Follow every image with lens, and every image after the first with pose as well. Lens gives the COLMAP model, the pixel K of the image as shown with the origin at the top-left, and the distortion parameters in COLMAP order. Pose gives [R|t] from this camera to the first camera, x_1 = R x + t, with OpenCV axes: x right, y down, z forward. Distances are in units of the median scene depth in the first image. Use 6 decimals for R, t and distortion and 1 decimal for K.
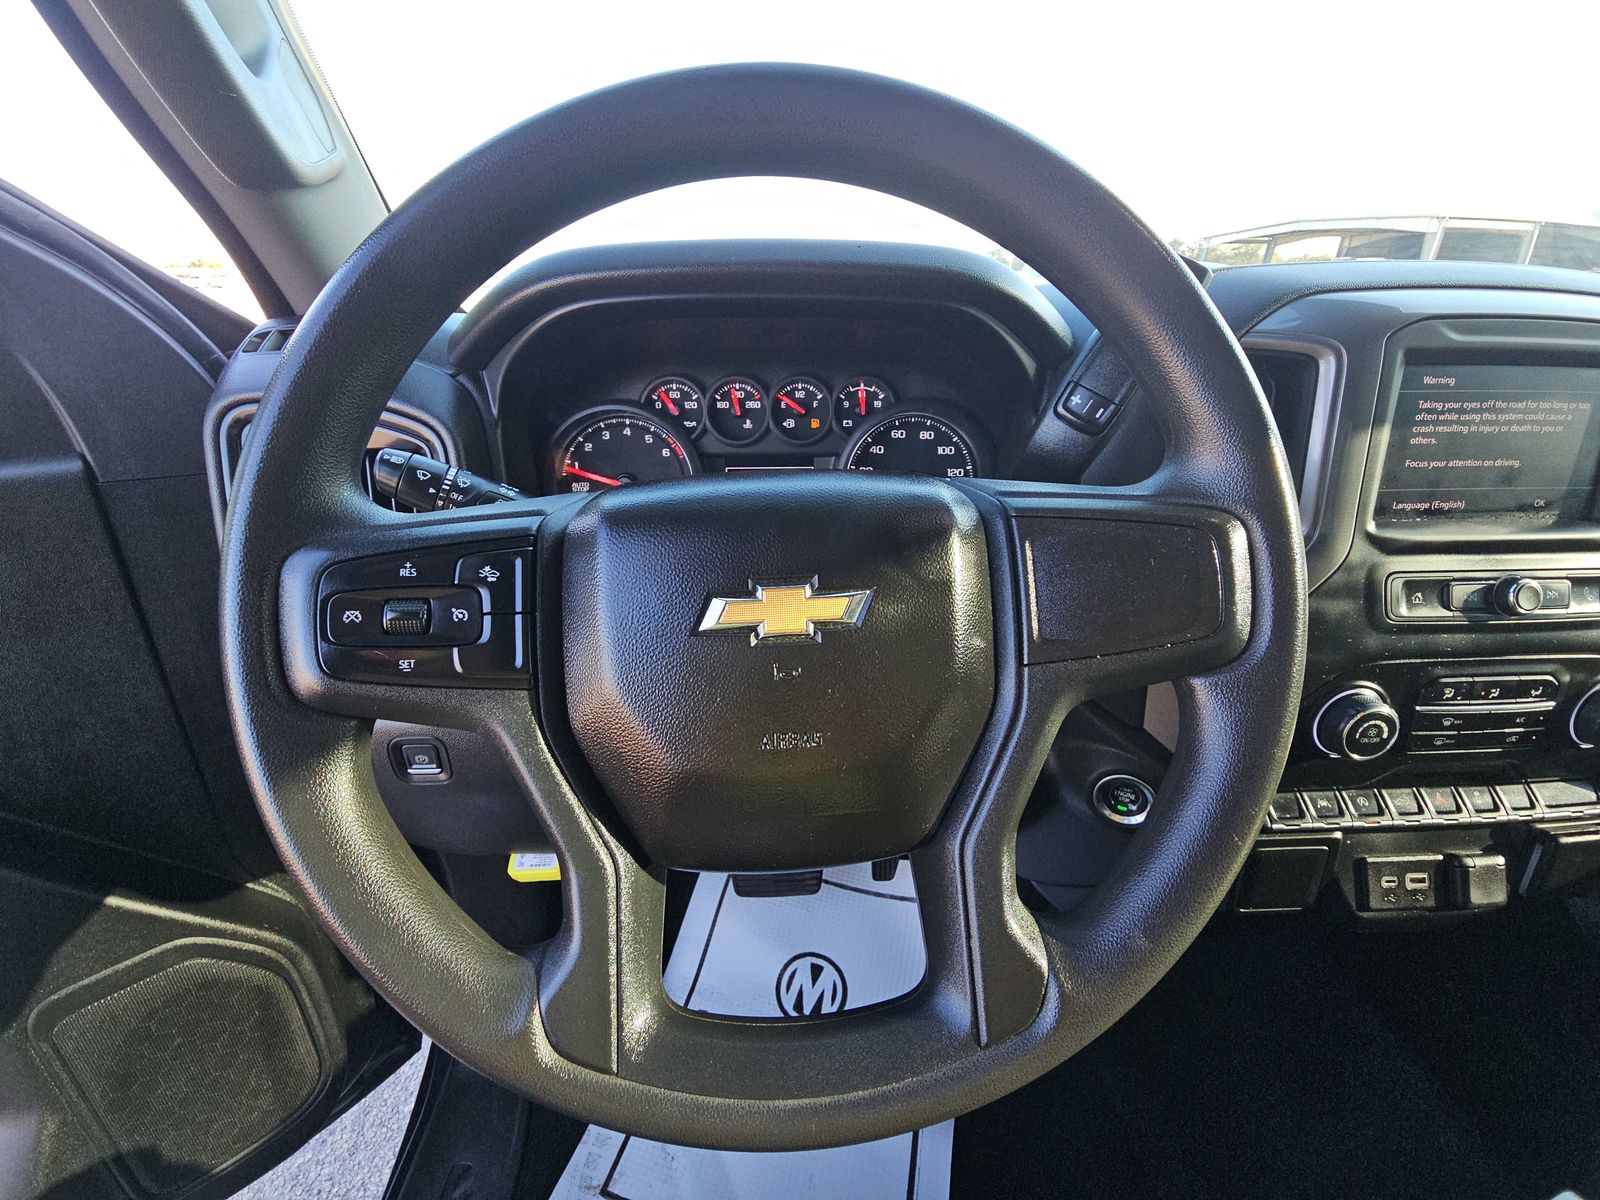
lens RADIAL K [[651.8, 0, 800.0], [0, 651.8, 600.0], [0, 0, 1]] dist [-0.000145, 0.000107]
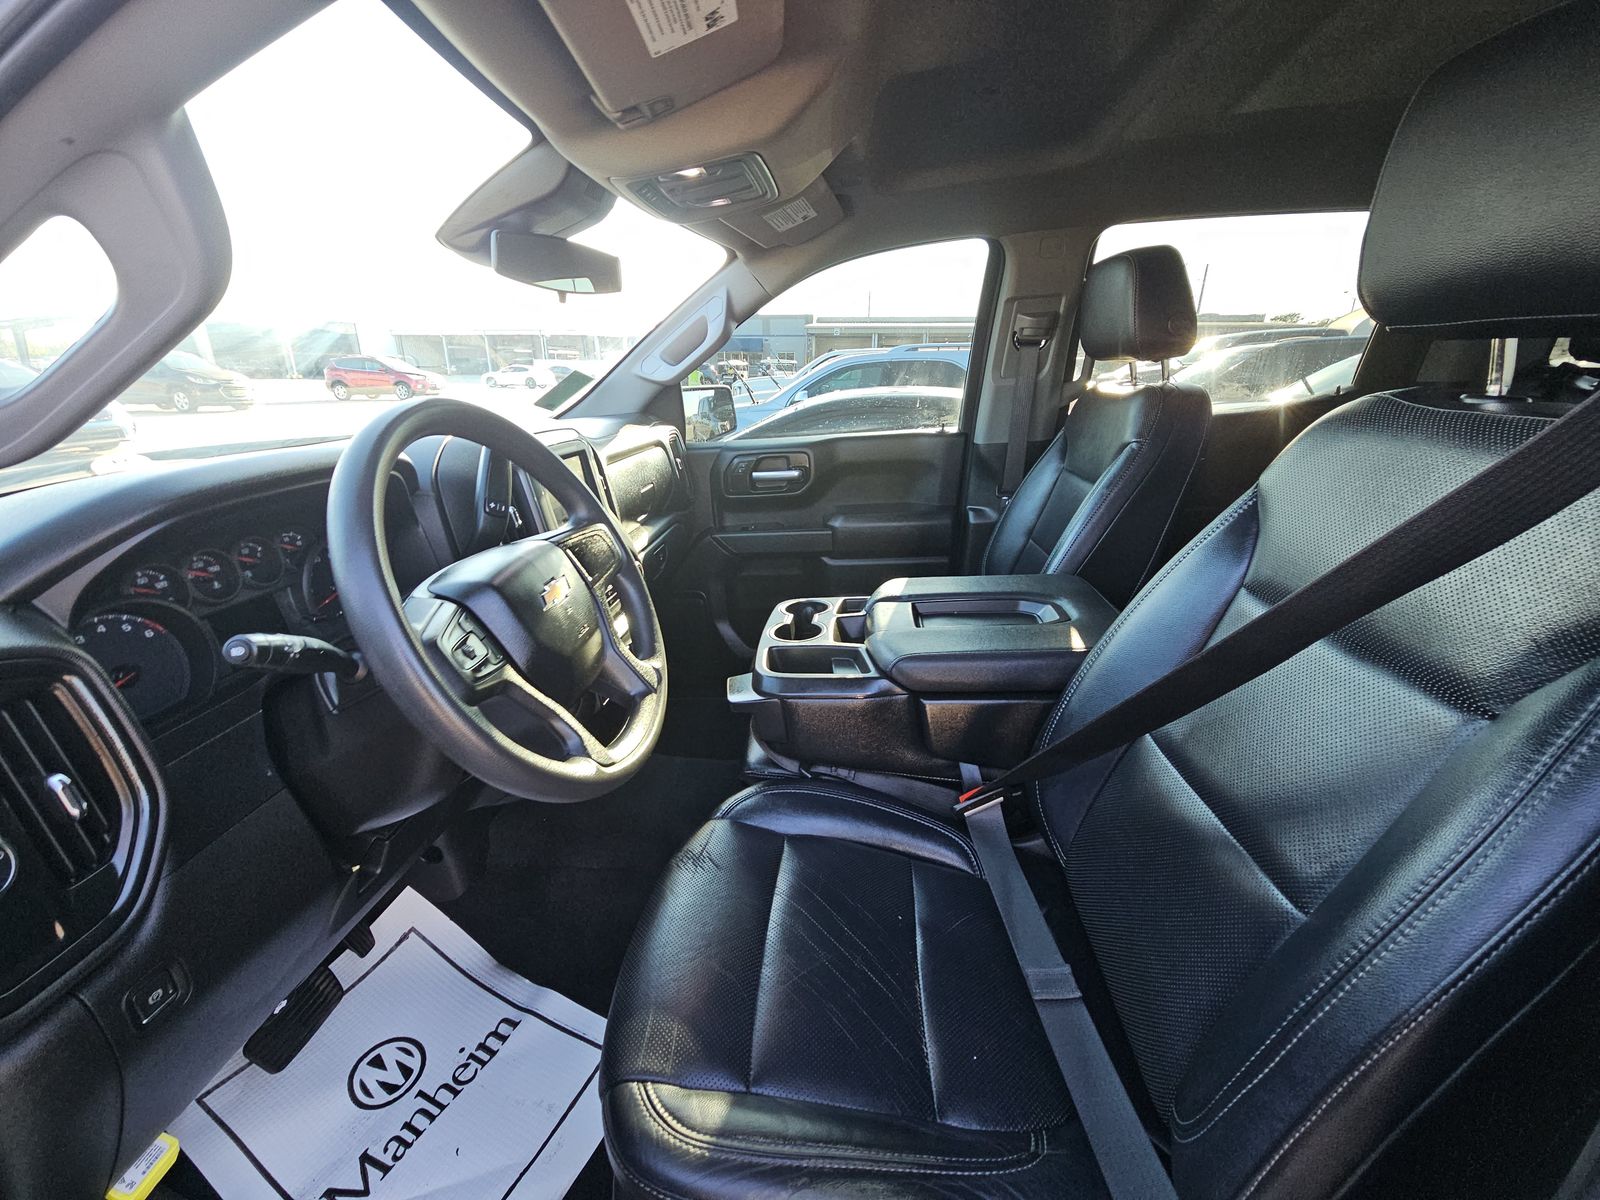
lens RADIAL K [[651.8, 0, 800.0], [0, 651.8, 600.0], [0, 0, 1]] dist [-0.000145, 0.000107]
pose [[0.123790, -0.328074, 0.936506, -1.086155], [0.423220, 0.871079, 0.249211, -0.090778], [-0.897530, 0.365498, 0.246678, -0.250556]]
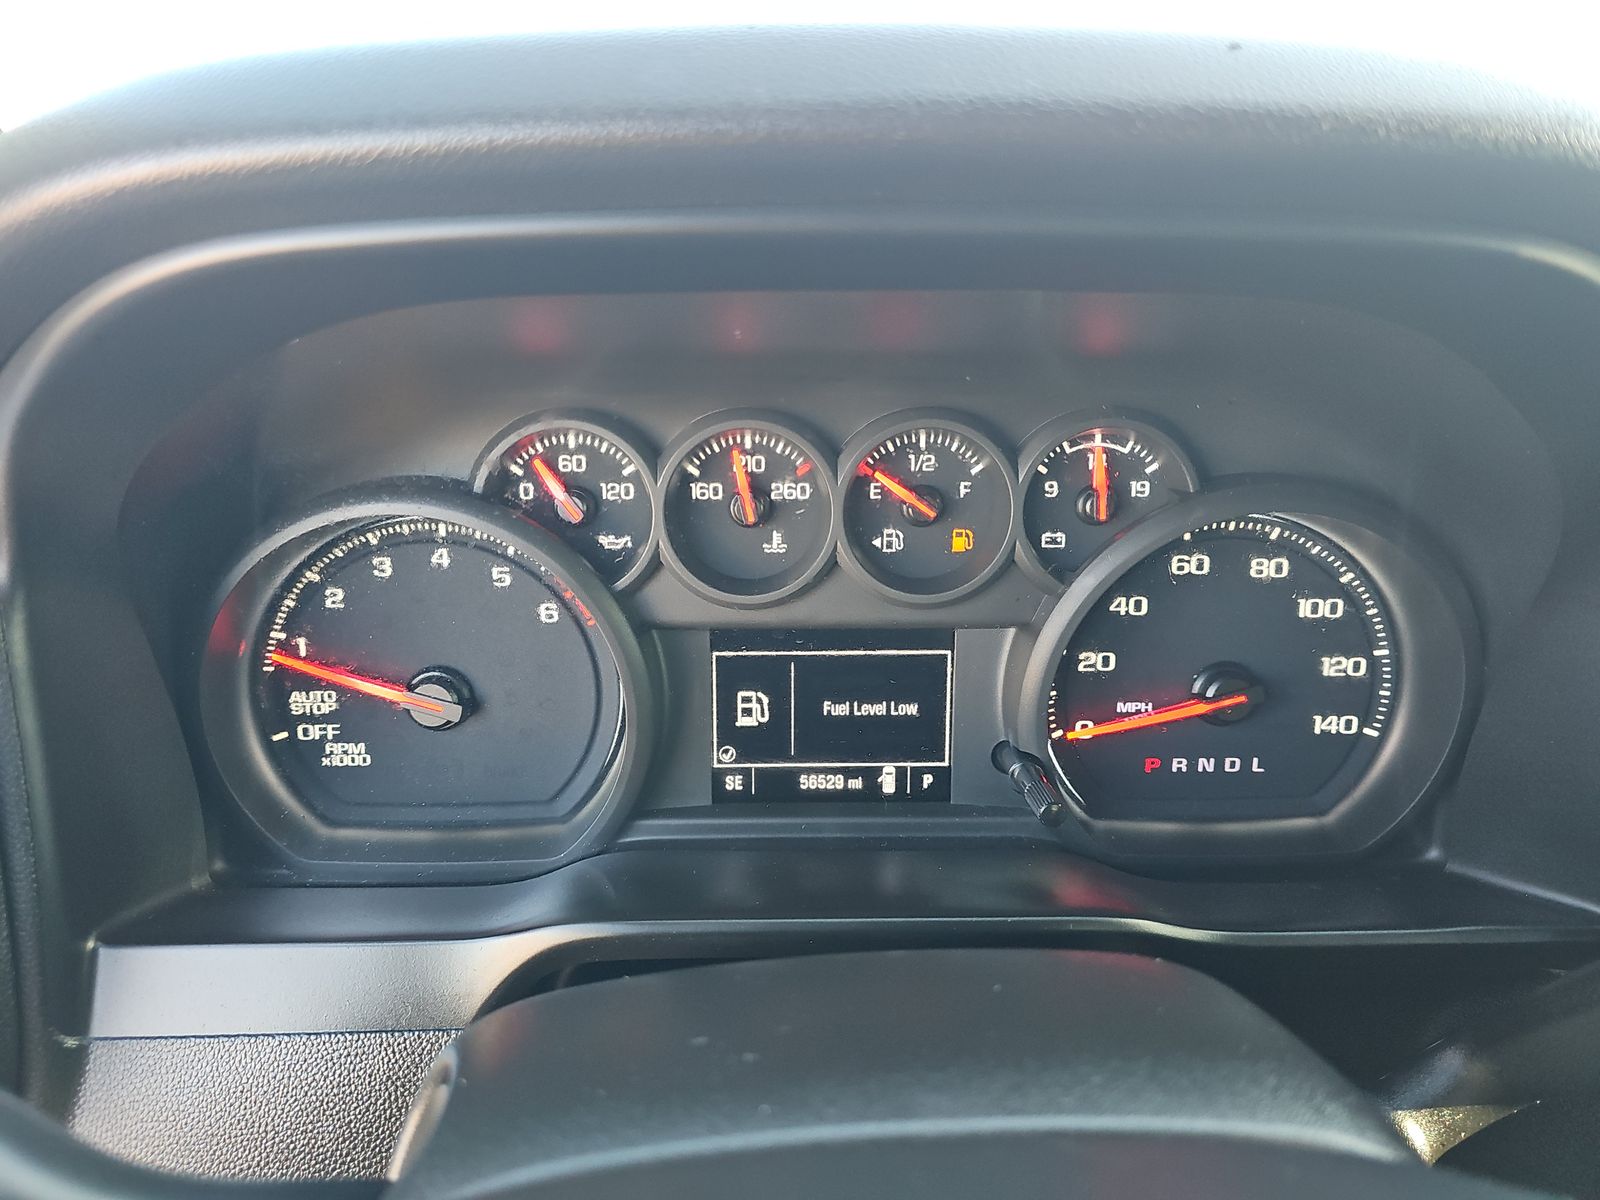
lens RADIAL K [[1055.9, 0, 800.0], [0, 1055.9, 600.0], [0, 0, 1]] dist [0.019897, -0.002248]
pose [[0.999916, 0.005091, -0.011884, -0.059758], [-0.005342, 0.999761, -0.021188, -0.227215], [0.011773, 0.021249, 0.999705, 0.421762]]
